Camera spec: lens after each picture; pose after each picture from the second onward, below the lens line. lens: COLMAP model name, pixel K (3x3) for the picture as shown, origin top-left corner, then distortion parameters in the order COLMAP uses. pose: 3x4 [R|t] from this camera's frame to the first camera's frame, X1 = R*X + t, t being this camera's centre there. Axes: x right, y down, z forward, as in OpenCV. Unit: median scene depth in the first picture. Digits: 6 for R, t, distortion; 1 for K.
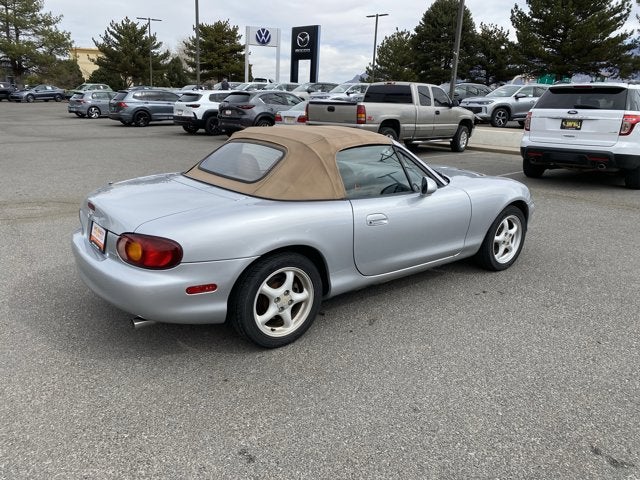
lens RADIAL K [[481.0, 0, 314.2], [0, 481.0, 240.5], [0, 0, 1]] dist [0.008191, -0.008754]
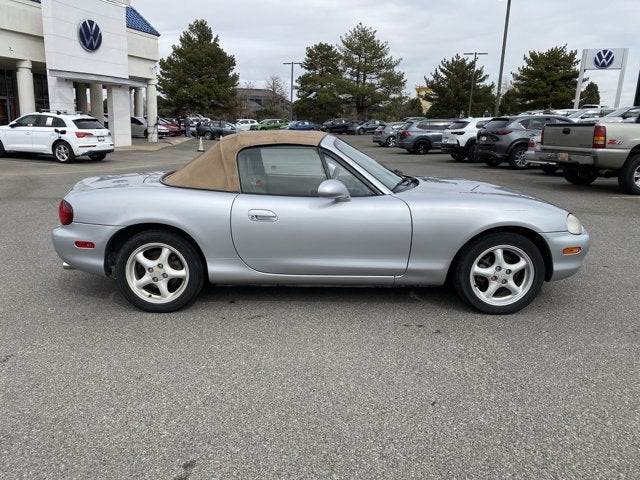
lens RADIAL K [[487.5, 0, 313.2], [0, 487.5, 240.1], [0, 0, 1]] dist [0.000430, -0.004829]
pose [[0.787823, 0.121812, -0.603736, 0.135683], [-0.163264, 0.986483, -0.014010, 0.000671], [0.593869, 0.109606, 0.797061, 0.041258]]
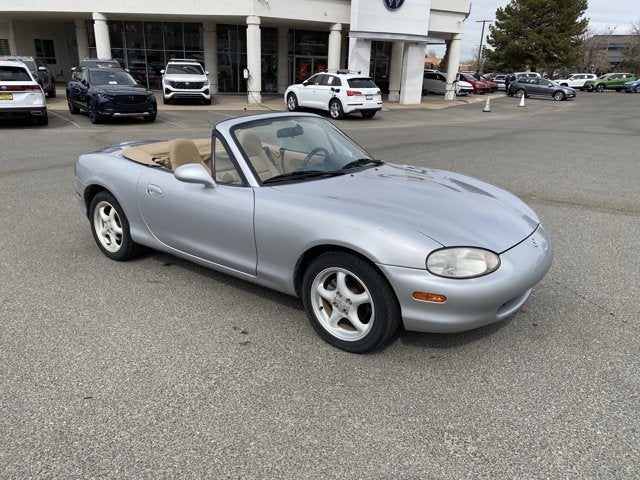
lens RADIAL K [[488.3, 0, 315.5], [0, 488.3, 248.0], [0, 0, 1]] dist [0.000219, -0.004768]
pose [[0.251020, 0.296500, -0.921453, 0.206430], [-0.273967, 0.934771, 0.226152, -0.043995], [0.928403, 0.195679, 0.315878, 0.162847]]
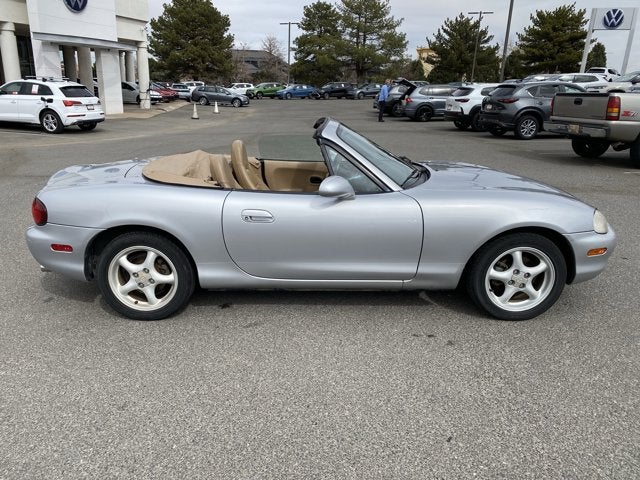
lens RADIAL K [[488.3, 0, 315.5], [0, 488.3, 248.0], [0, 0, 1]] dist [0.000219, -0.004768]
pose [[0.792721, 0.169047, -0.585676, 0.124327], [-0.159218, 0.984846, 0.068758, -0.010448], [0.588424, 0.038744, 0.807623, 0.052280]]
